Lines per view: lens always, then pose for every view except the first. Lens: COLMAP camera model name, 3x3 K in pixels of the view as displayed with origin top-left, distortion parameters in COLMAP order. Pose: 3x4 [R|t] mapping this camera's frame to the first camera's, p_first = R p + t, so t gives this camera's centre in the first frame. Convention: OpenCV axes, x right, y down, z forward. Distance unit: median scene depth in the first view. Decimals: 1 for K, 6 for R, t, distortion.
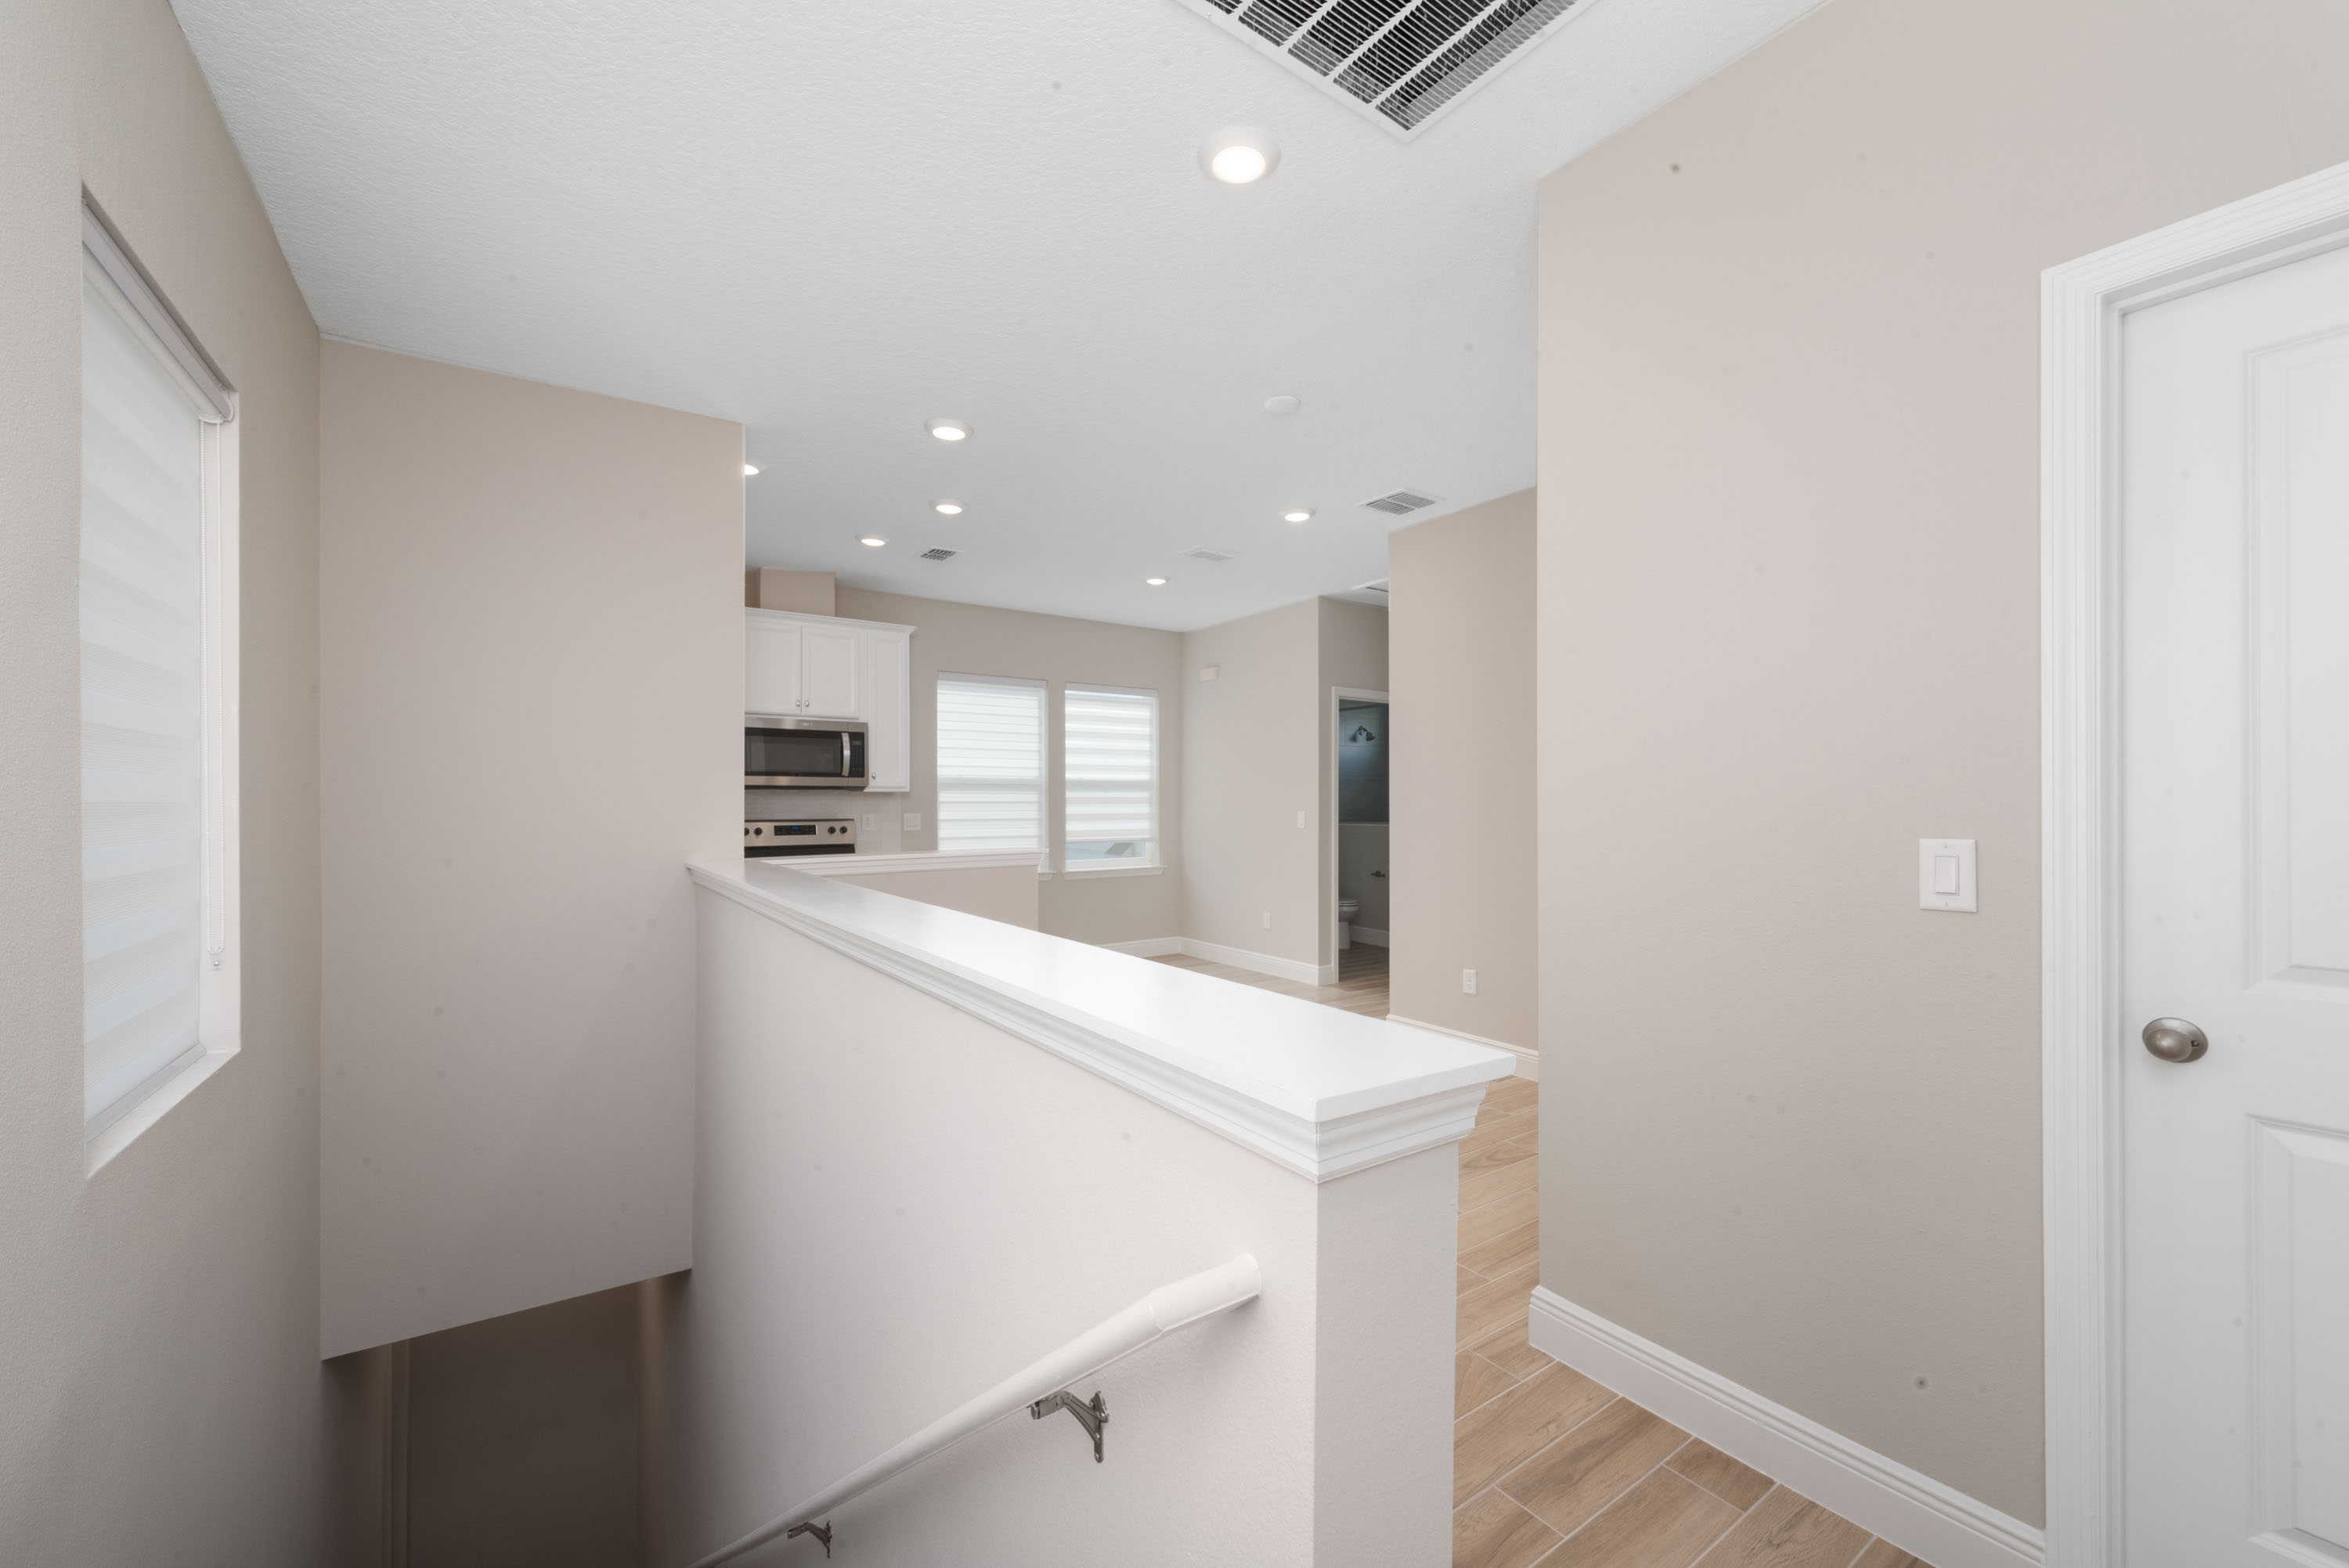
lens RADIAL K [[918.3, 0, 1185.5], [0, 918.3, 797.6], [0, 0, 1]] dist [0.001882, -0.000060]
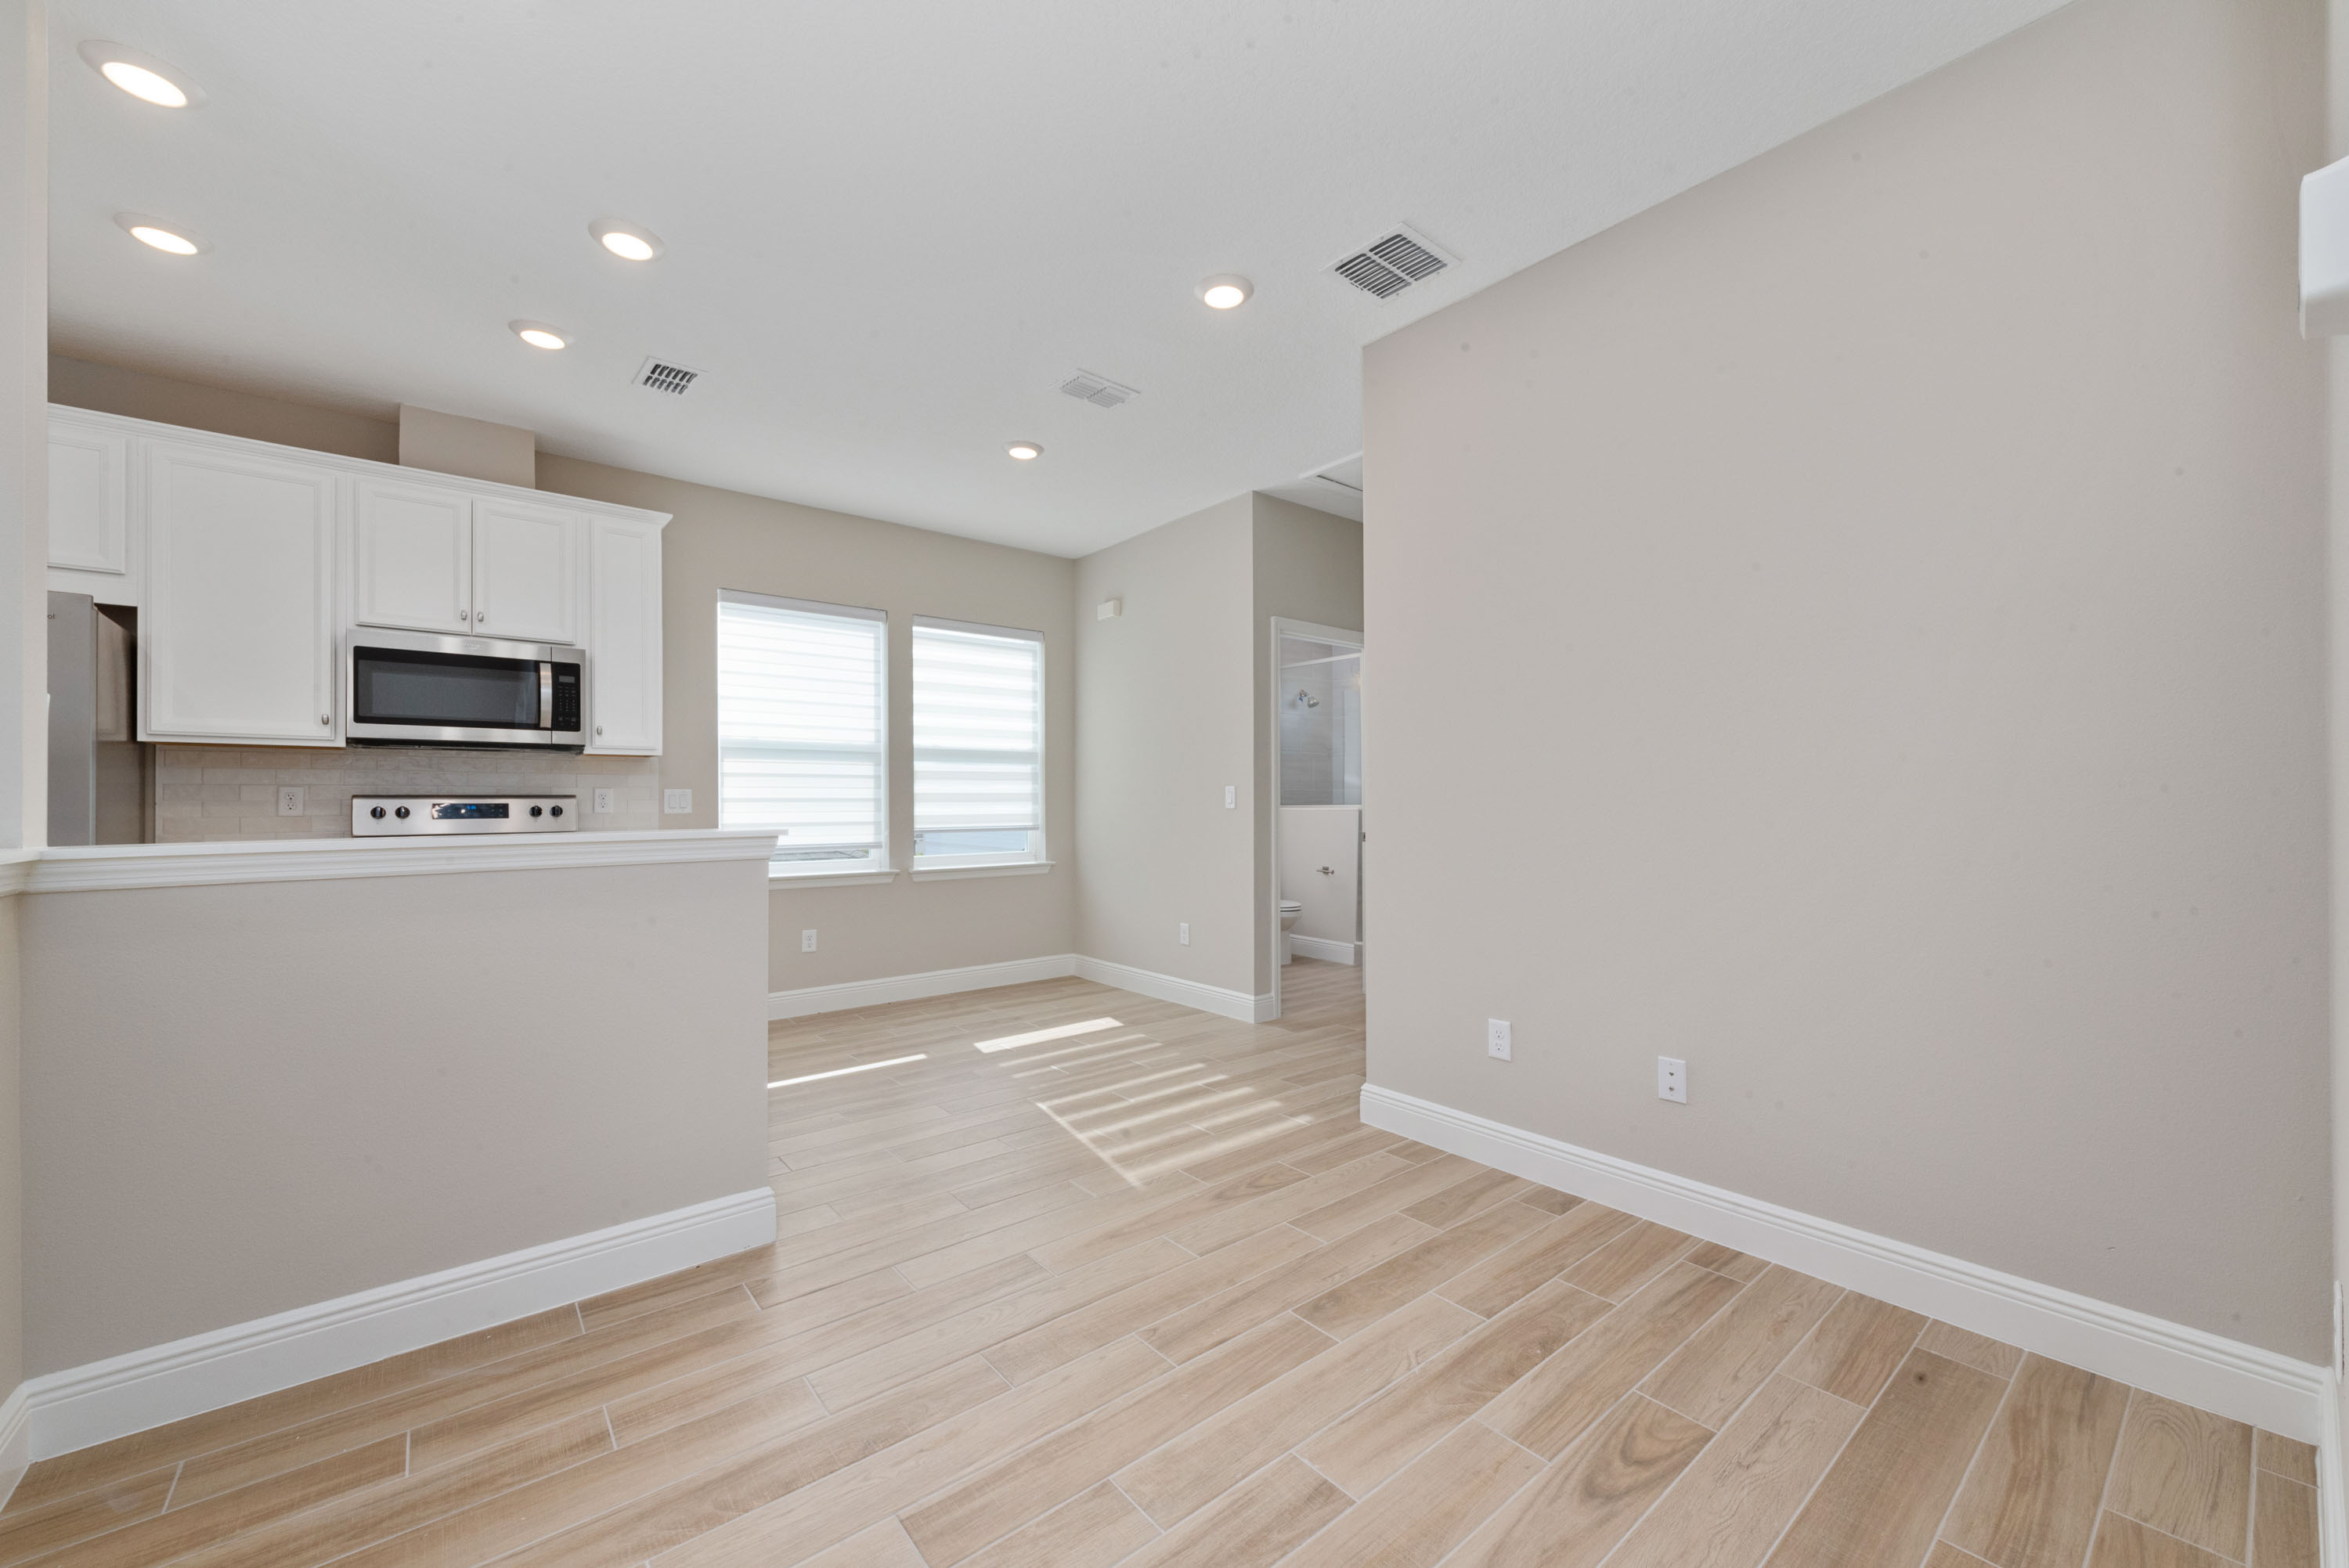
lens RADIAL K [[918.3, 0, 1181.6], [0, 918.3, 792.8], [0, 0, 1]] dist [0.001882, -0.000060]
pose [[0.997209, -0.002092, 0.074632, 0.032229], [0.002463, 0.999985, -0.004881, 0.024109], [-0.074620, 0.005051, 0.997199, 0.268127]]
